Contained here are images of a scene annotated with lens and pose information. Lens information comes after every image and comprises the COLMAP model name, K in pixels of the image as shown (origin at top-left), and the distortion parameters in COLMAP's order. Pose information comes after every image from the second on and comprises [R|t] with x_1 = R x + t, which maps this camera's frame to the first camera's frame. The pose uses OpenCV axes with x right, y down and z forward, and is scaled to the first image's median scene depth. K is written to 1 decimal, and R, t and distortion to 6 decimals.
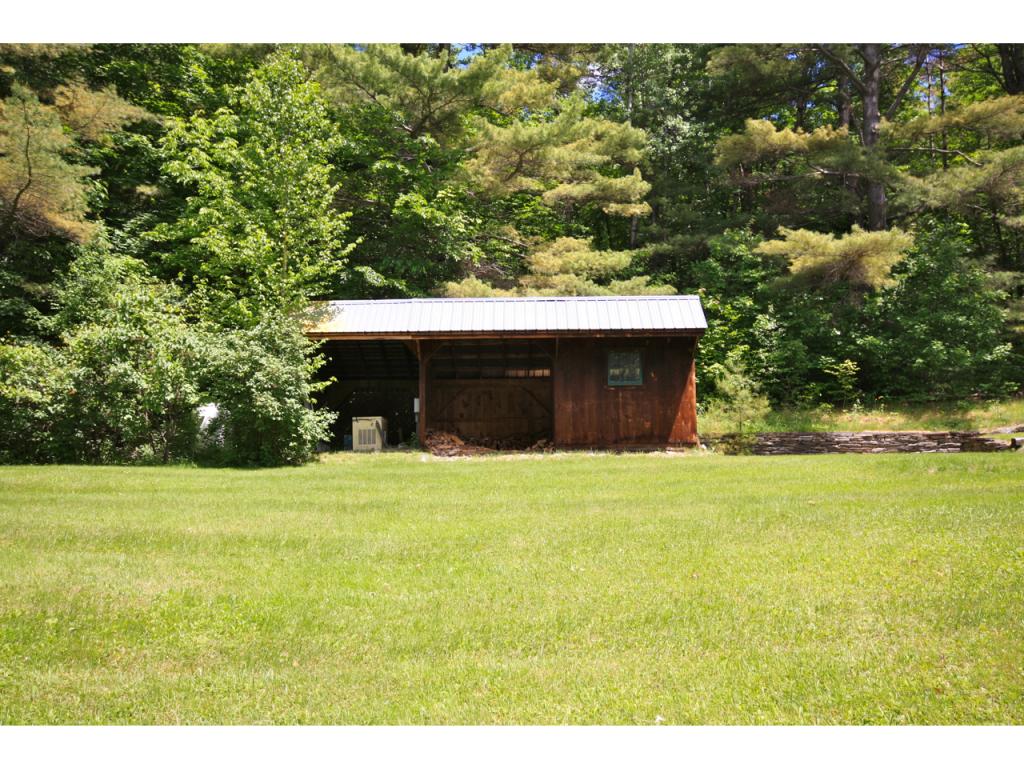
lens RADIAL K [[865.2, 0, 512.0], [0, 865.2, 383.0], [0, 0, 1]] dist [-0.000786, 0.006855]
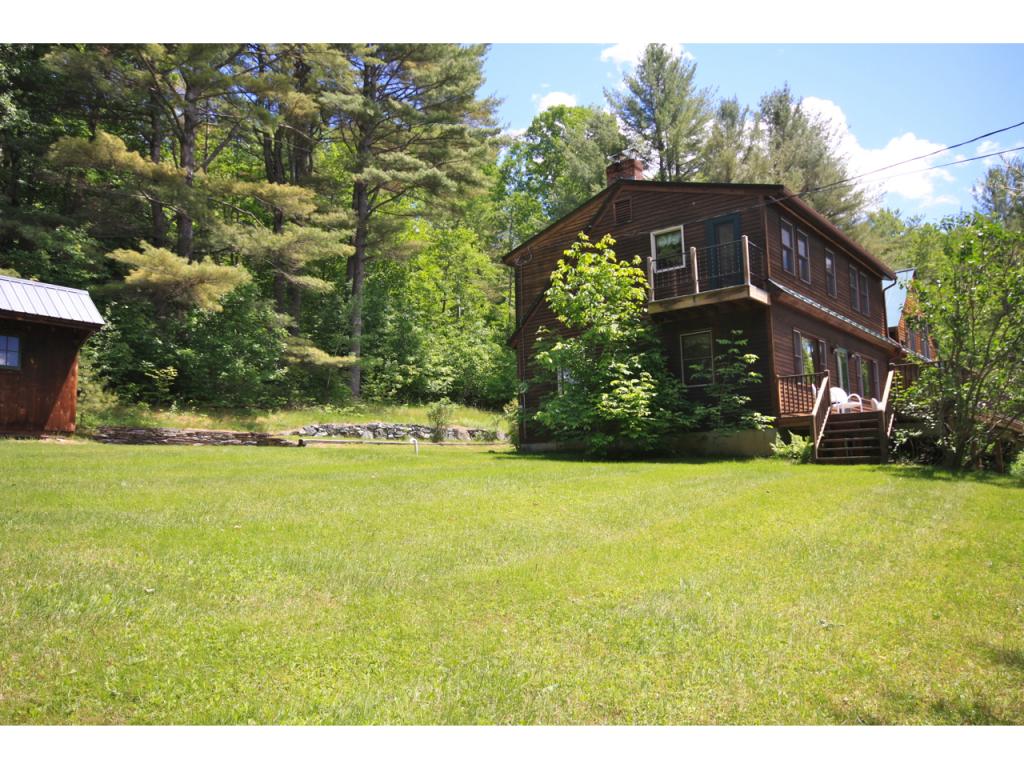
lens RADIAL K [[749.6, 0, 512.3], [0, 749.6, 384.5], [0, 0, 1]] dist [-0.000483, 0.001724]
pose [[0.570424, 0.097133, 0.815586, -0.177004], [-0.089588, 0.994416, -0.055773, 0.012829], [-0.816450, -0.041253, 0.575941, 0.049448]]
